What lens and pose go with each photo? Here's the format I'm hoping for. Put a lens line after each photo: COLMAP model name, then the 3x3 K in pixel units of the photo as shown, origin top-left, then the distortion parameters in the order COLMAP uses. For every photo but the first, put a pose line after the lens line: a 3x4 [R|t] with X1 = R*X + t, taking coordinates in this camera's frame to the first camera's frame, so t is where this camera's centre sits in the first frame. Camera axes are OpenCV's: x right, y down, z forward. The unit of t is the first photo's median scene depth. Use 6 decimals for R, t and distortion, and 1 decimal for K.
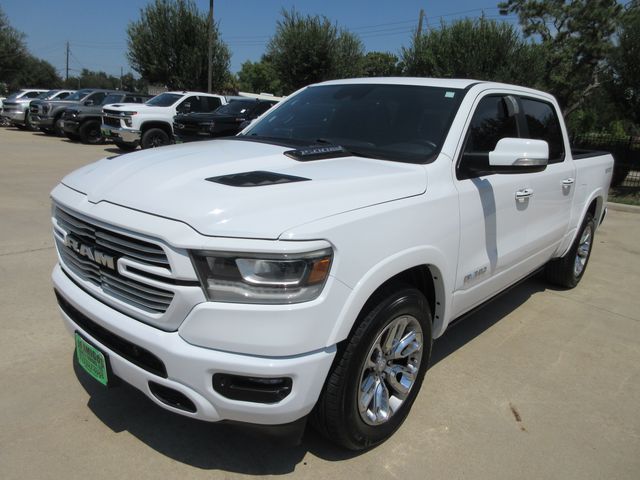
lens RADIAL K [[479.3, 0, 318.0], [0, 479.3, 240.8], [0, 0, 1]] dist [-0.001875, -0.001268]
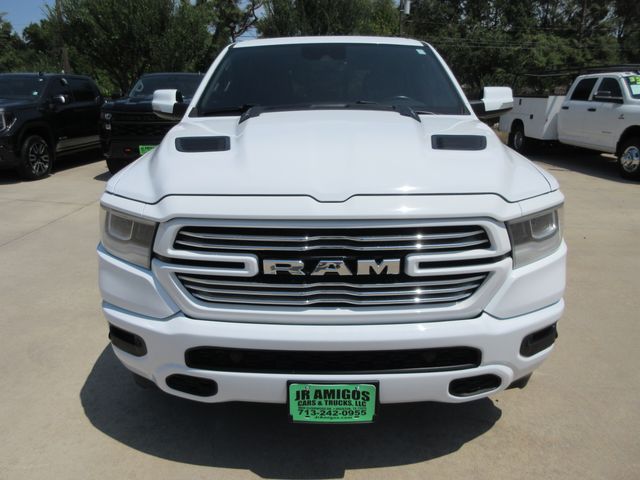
lens RADIAL K [[479.3, 0, 318.8], [0, 479.3, 240.9], [0, 0, 1]] dist [-0.001875, -0.001268]
pose [[0.750733, -0.256462, 0.608792, -0.929030], [0.215304, 0.966236, 0.141538, -0.127809], [-0.624535, 0.024818, 0.780602, 0.413133]]
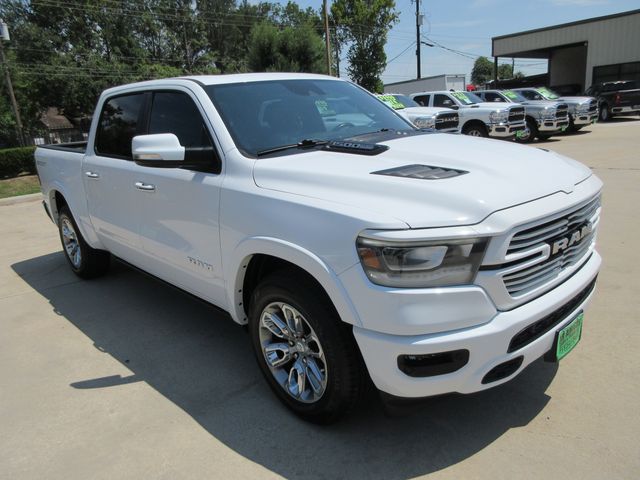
lens RADIAL K [[479.3, 0, 321.7], [0, 479.3, 235.2], [0, 0, 1]] dist [-0.001875, -0.001268]
pose [[0.078797, -0.323229, 0.943035, -1.521373], [0.314420, 0.905750, 0.284178, -0.463751], [-0.946008, 0.274116, 0.173000, 1.328157]]
